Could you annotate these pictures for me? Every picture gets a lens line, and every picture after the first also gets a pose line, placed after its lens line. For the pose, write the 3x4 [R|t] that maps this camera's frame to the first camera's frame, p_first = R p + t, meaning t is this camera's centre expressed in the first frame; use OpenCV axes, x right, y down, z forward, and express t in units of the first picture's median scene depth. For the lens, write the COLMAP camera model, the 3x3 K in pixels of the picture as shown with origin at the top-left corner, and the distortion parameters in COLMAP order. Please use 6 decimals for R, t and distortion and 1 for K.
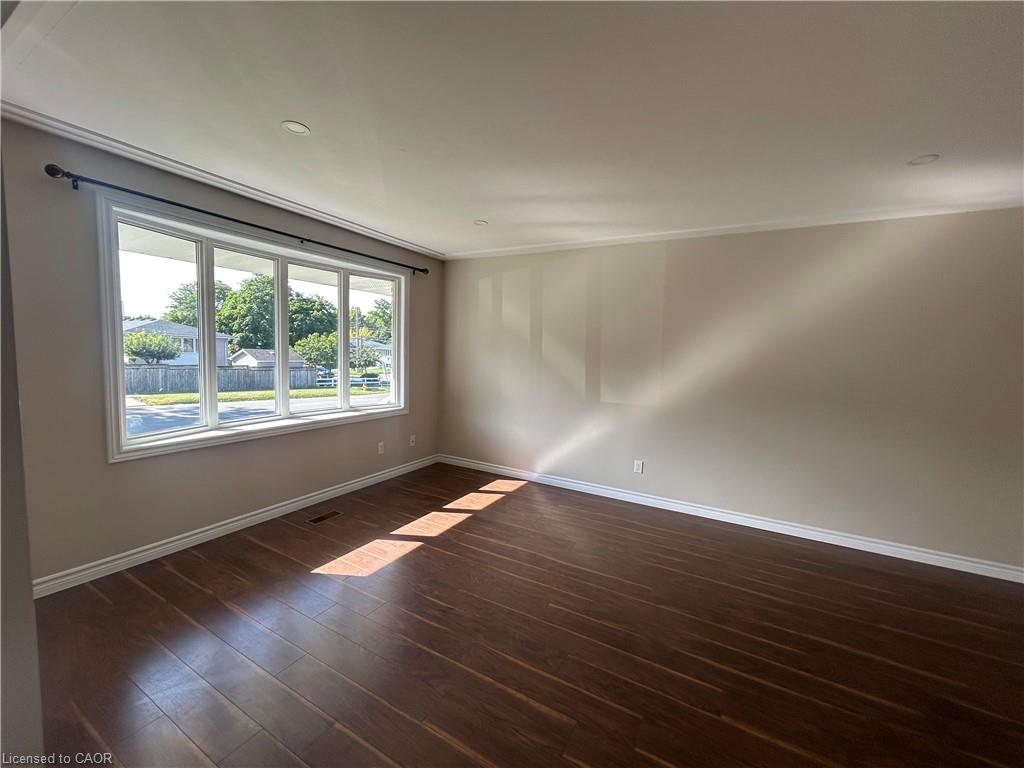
lens RADIAL K [[409.6, 0, 513.0], [0, 409.6, 386.2], [0, 0, 1]] dist [0.001456, 0.000024]
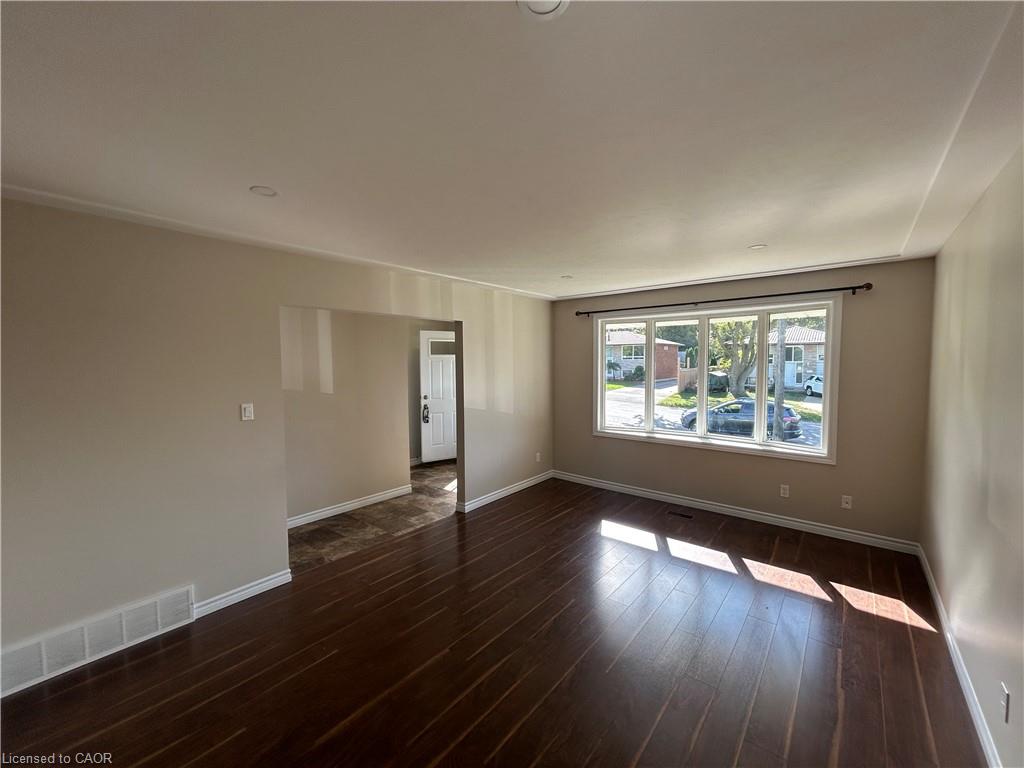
lens RADIAL K [[409.6, 0, 509.7], [0, 409.6, 382.6], [0, 0, 1]] dist [0.001456, 0.000024]
pose [[-0.184651, 0.021217, -0.982575, 0.871316], [-0.084681, 0.995705, 0.037414, -0.095639], [0.979149, 0.090114, -0.182061, 0.646997]]
